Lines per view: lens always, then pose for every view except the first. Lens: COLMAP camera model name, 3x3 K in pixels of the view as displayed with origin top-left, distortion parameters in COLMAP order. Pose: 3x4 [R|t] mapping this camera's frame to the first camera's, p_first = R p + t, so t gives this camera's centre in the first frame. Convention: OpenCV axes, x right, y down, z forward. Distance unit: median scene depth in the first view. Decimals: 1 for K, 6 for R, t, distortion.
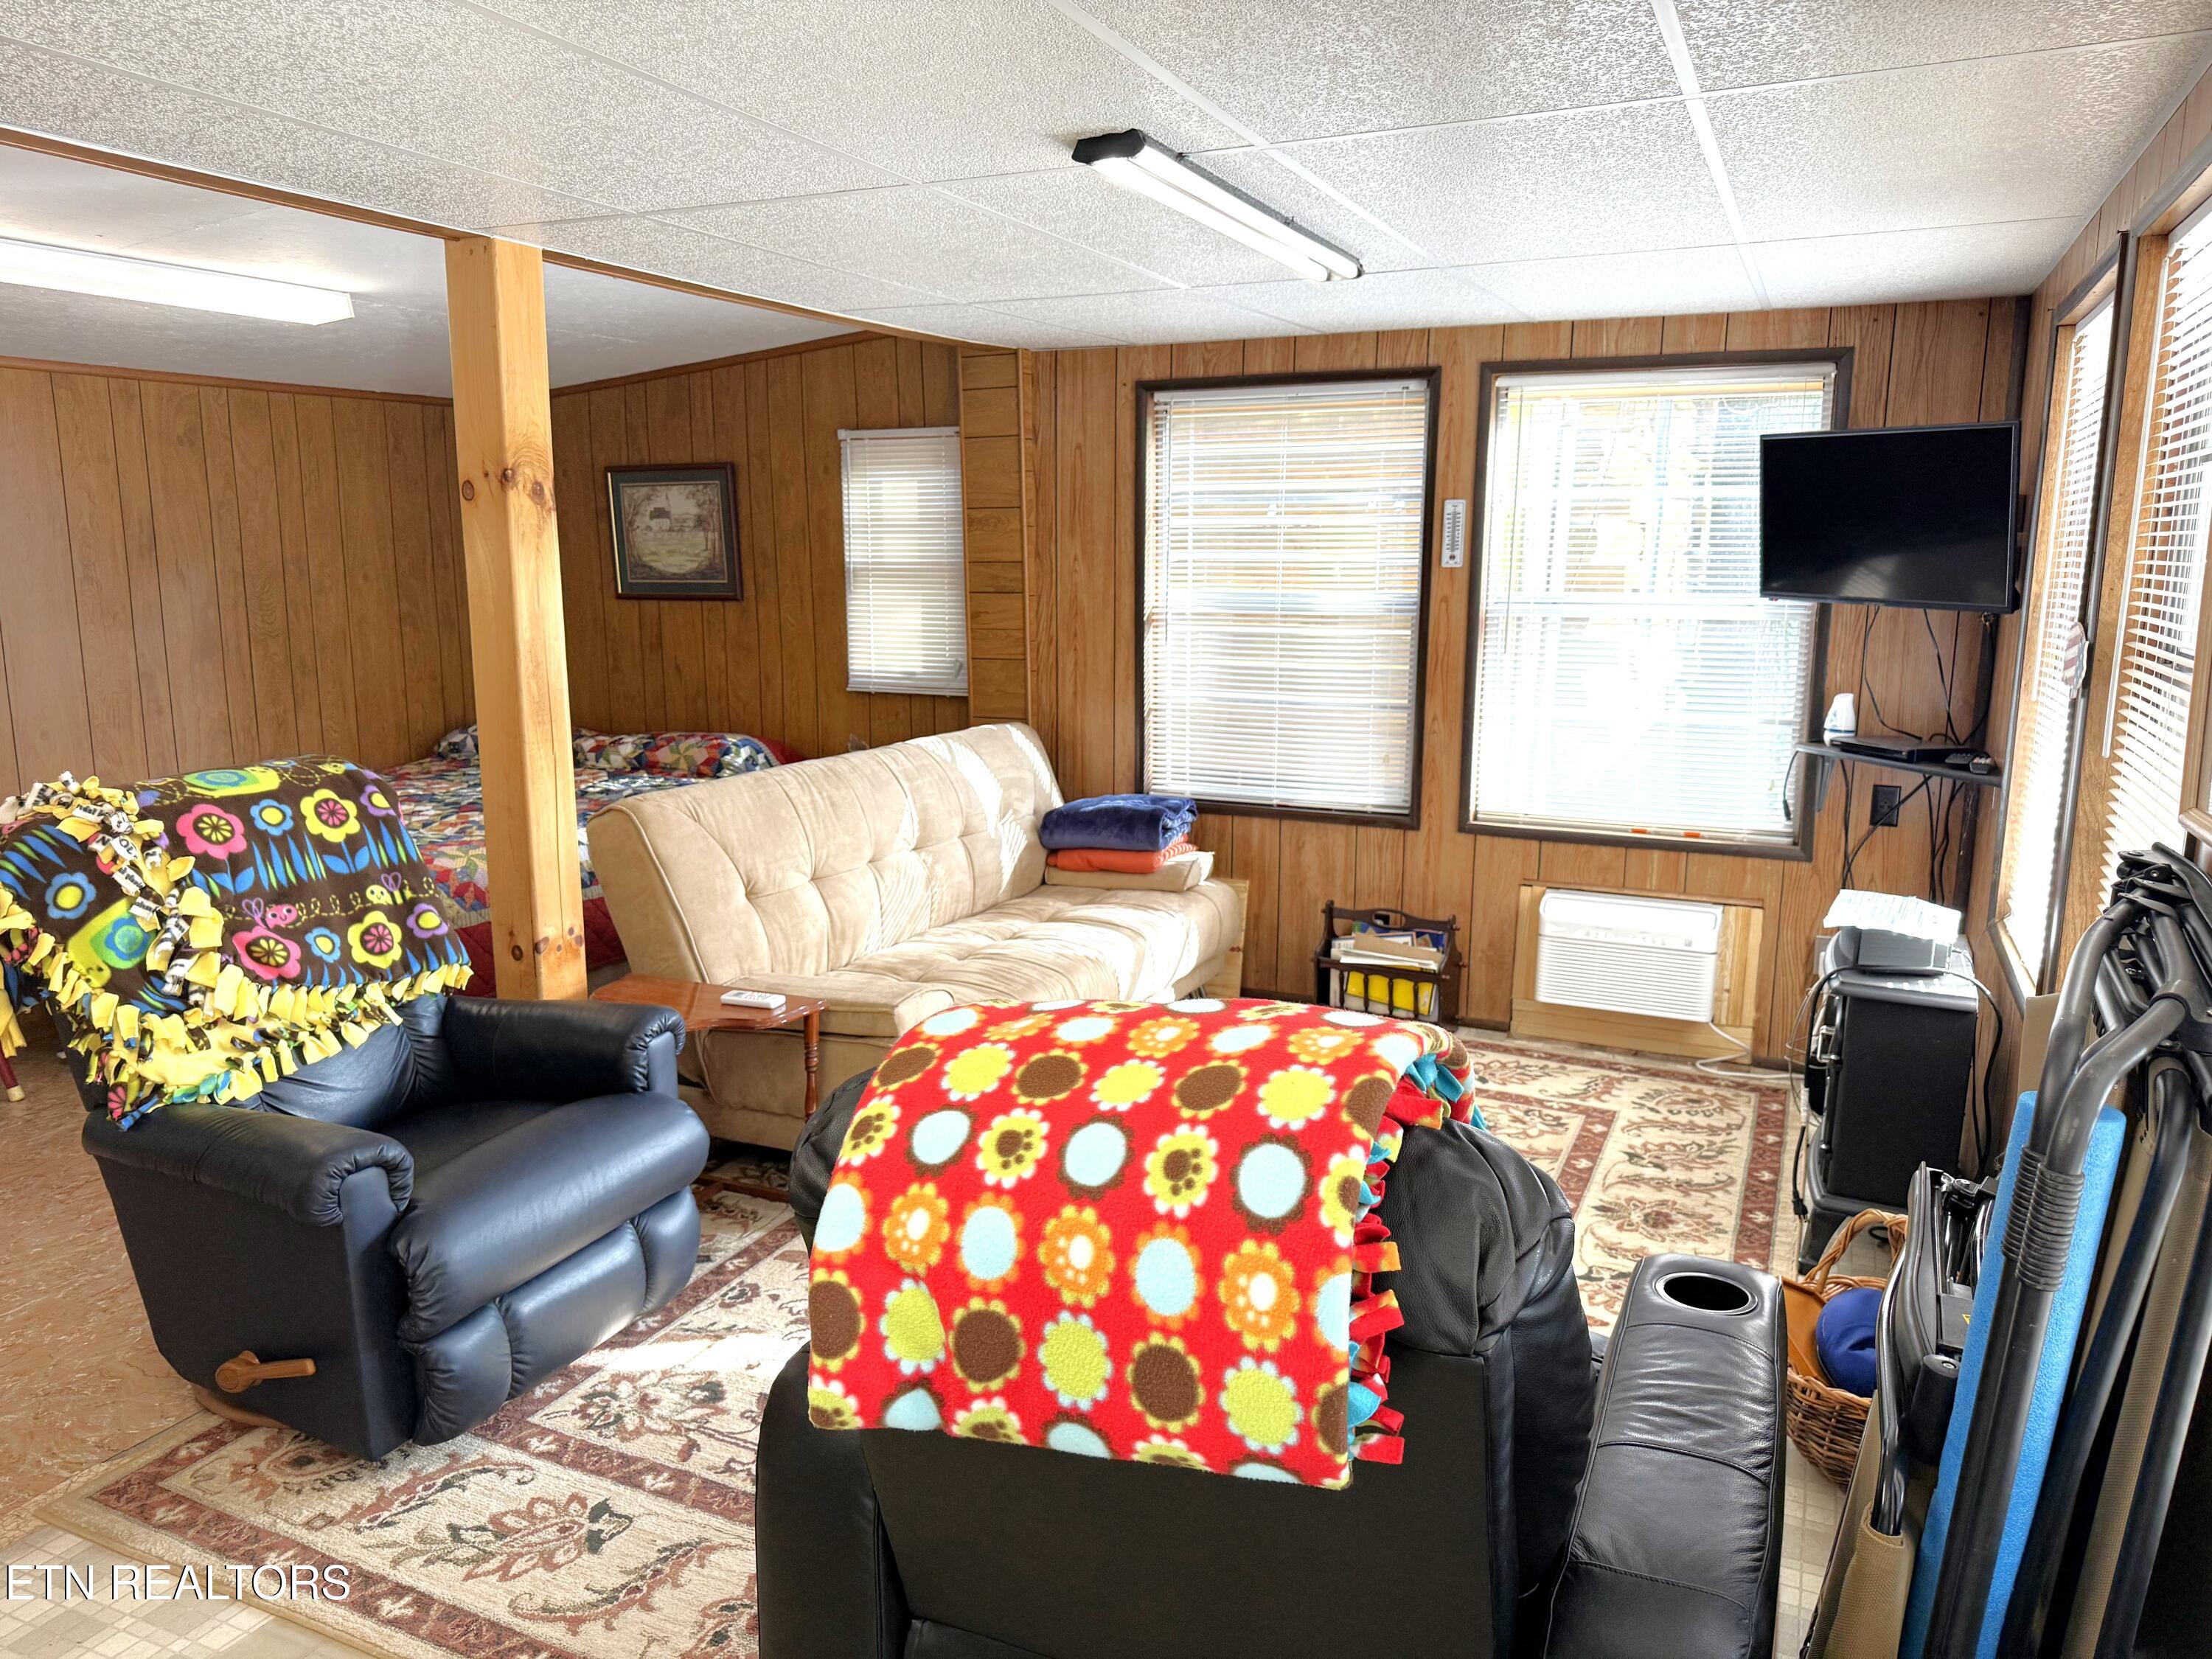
lens RADIAL K [[1552.3, 0, 1106.0], [0, 1552.3, 829.5], [0, 0, 1]] dist [0.000336, 0.000081]
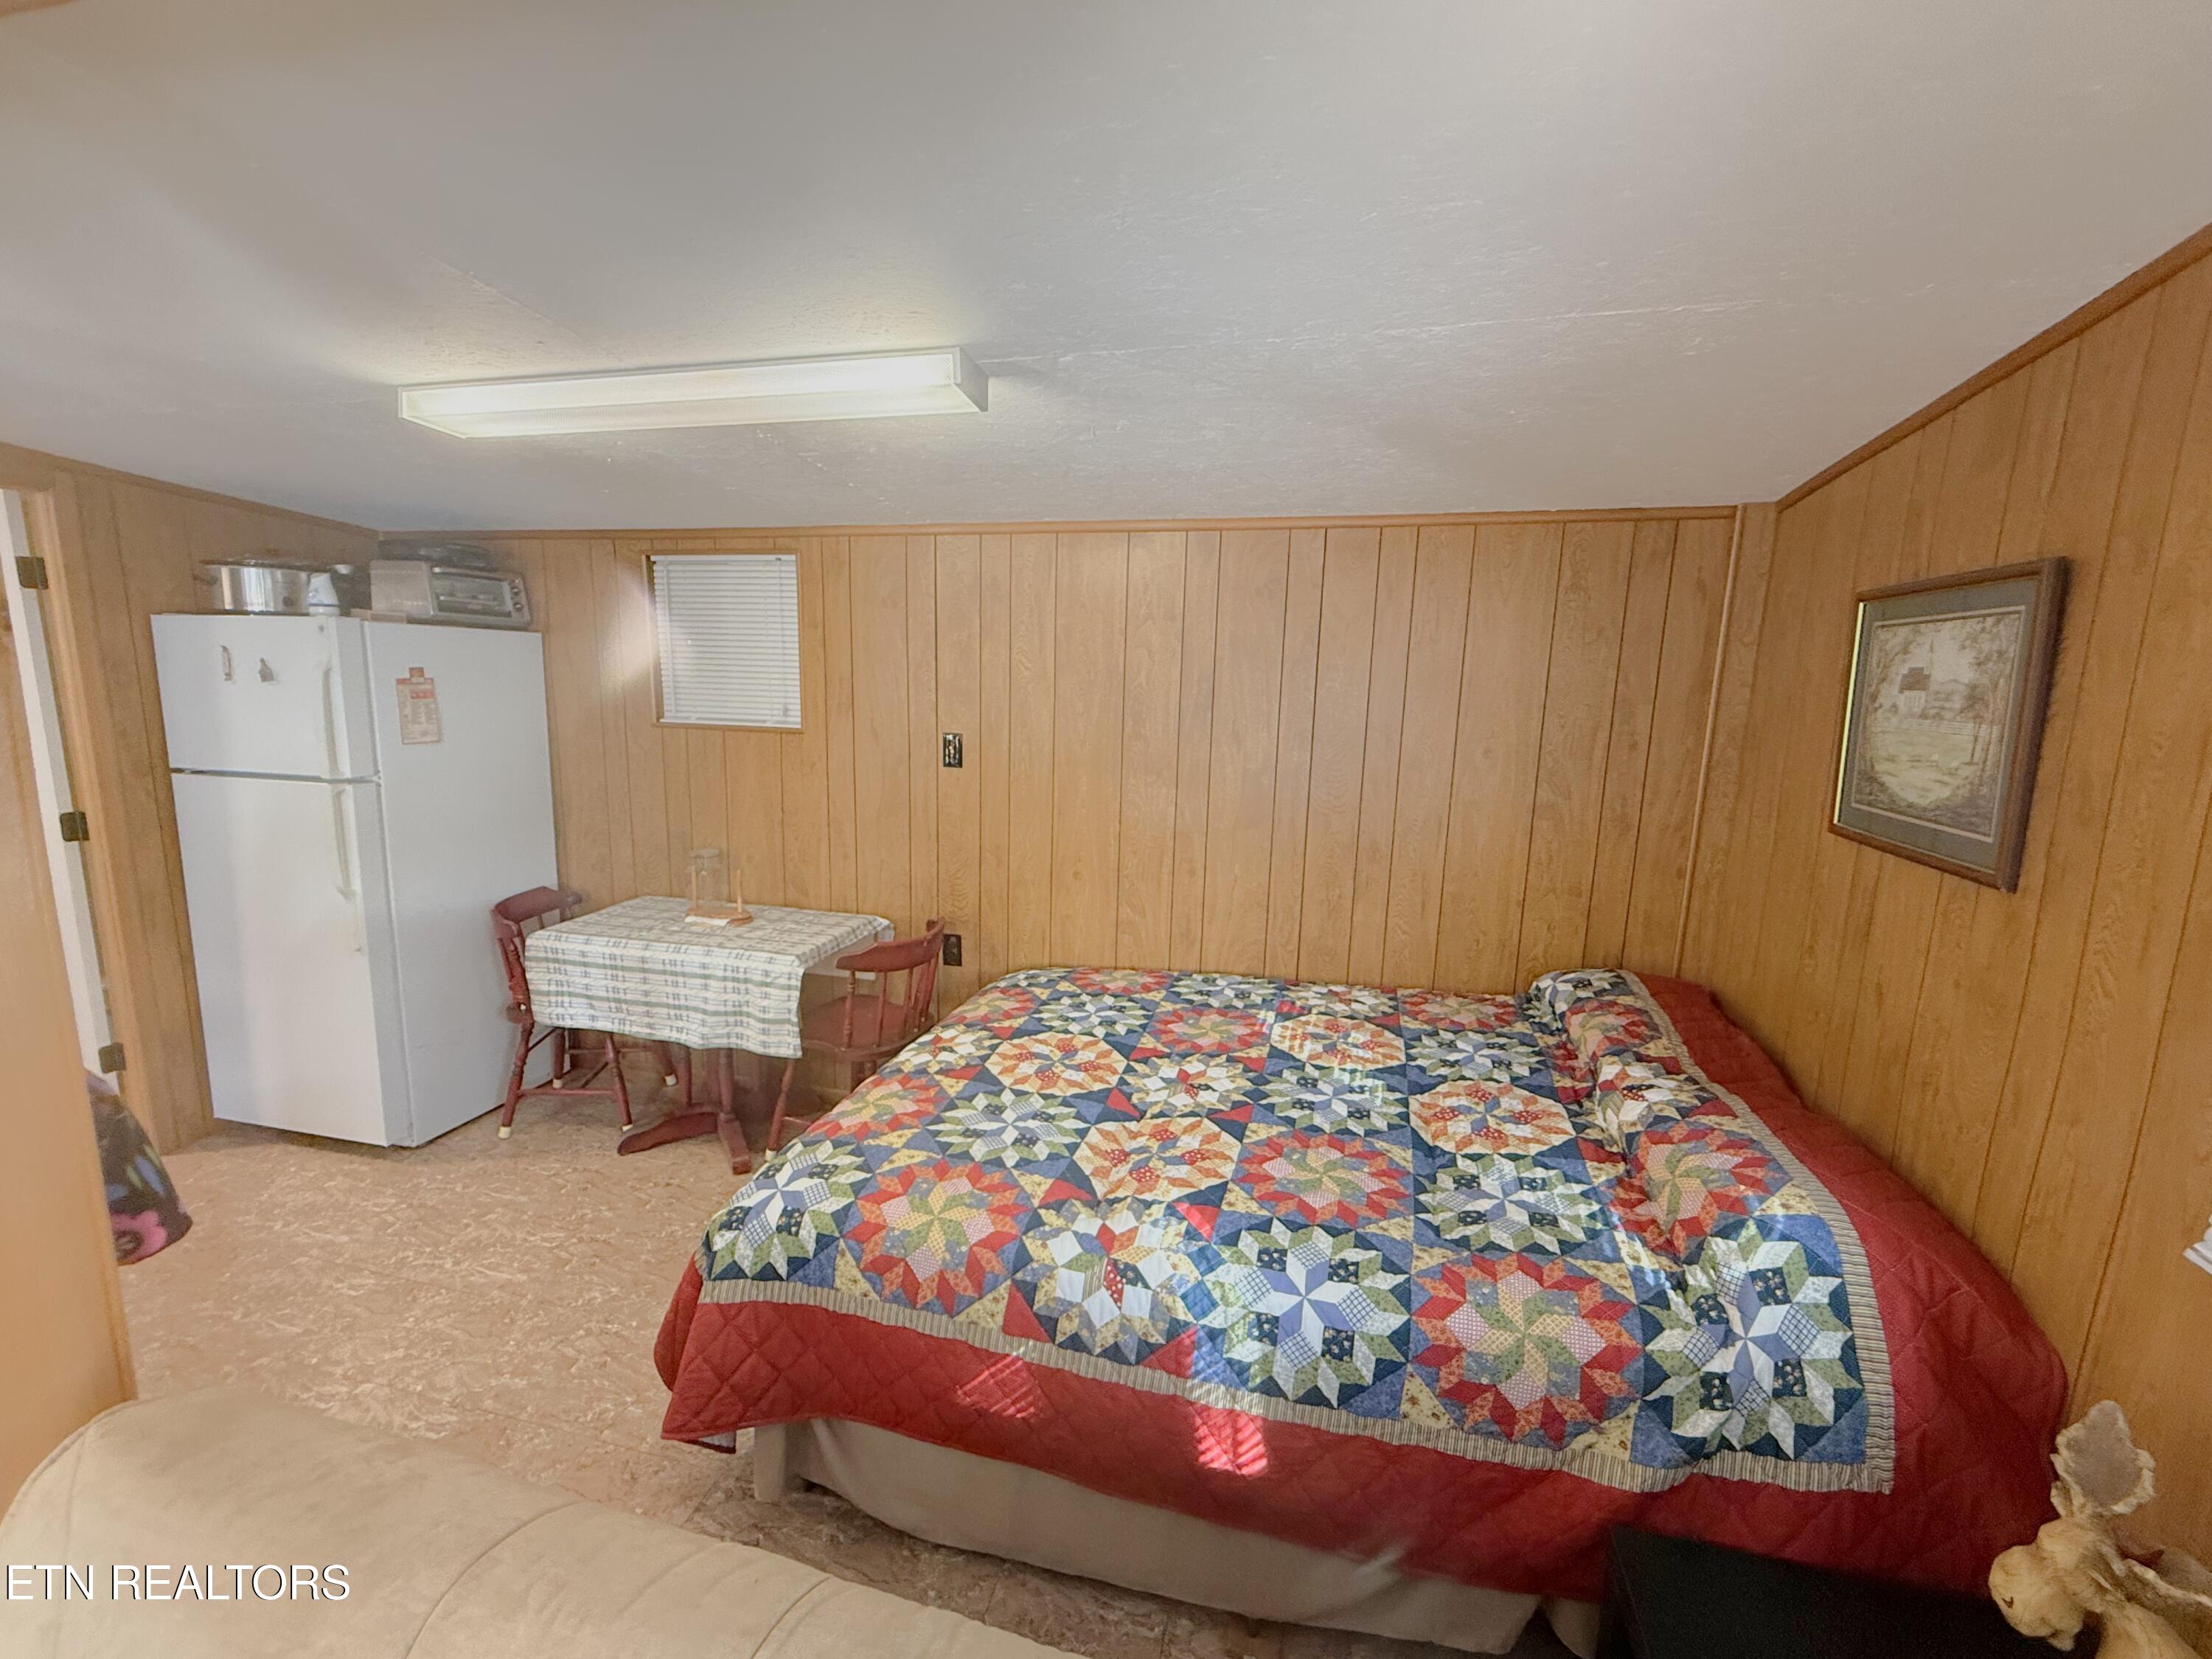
lens RADIAL K [[964.6, 0, 1106.0], [0, 964.6, 829.5], [0, 0, 1]] dist [-0.000864, 0.000023]
pose [[0.183612, 0.170710, -0.968062, -0.032546], [-0.199436, 0.970793, 0.133364, -0.149777], [0.962555, 0.168579, 0.212295, 0.708584]]
